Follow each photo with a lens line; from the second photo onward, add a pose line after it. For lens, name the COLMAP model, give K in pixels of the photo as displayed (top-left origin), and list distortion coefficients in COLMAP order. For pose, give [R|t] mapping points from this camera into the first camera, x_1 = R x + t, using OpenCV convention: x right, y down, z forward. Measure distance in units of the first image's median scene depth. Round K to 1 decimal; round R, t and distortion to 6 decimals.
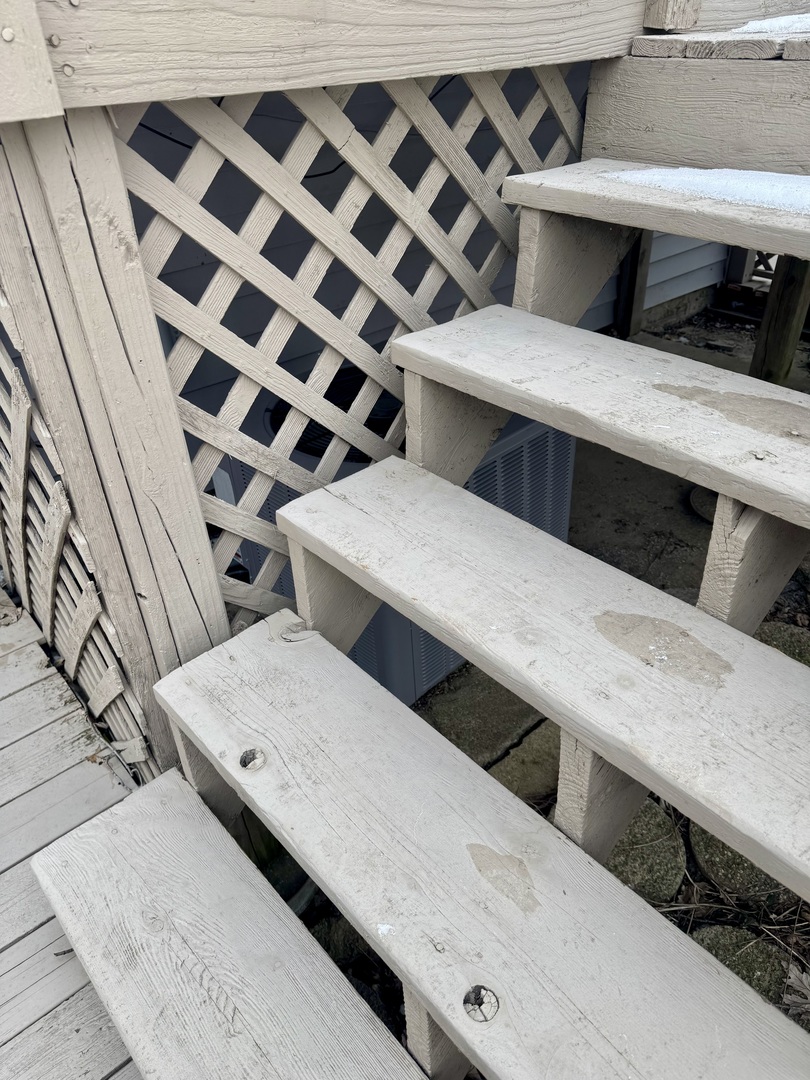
lens RADIAL K [[757.9, 0, 407.1], [0, 757.9, 539.5], [0, 0, 1]] dist [-0.005543, -0.001936]
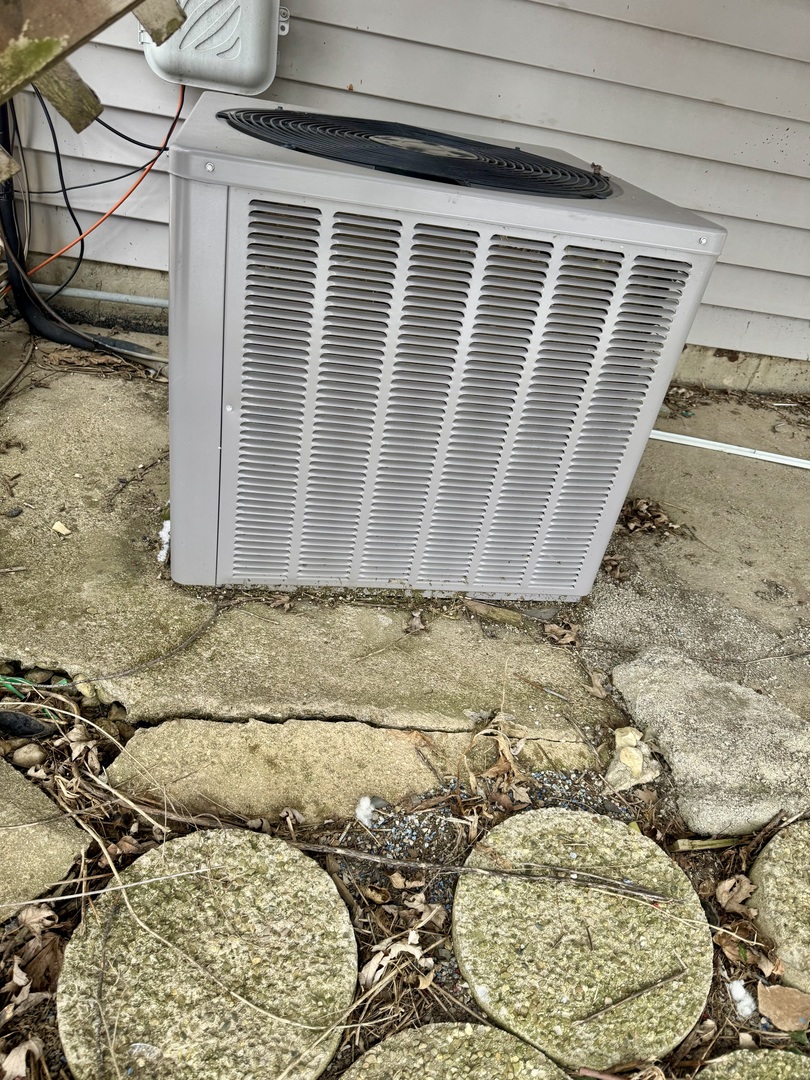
lens RADIAL K [[757.9, 0, 404.3], [0, 757.9, 539.7], [0, 0, 1]] dist [-0.005543, -0.001936]
pose [[0.803422, 0.461965, -0.375635, 0.376024], [-0.476468, 0.877165, 0.059671, 0.072326], [0.357060, 0.131037, 0.924845, 0.497972]]
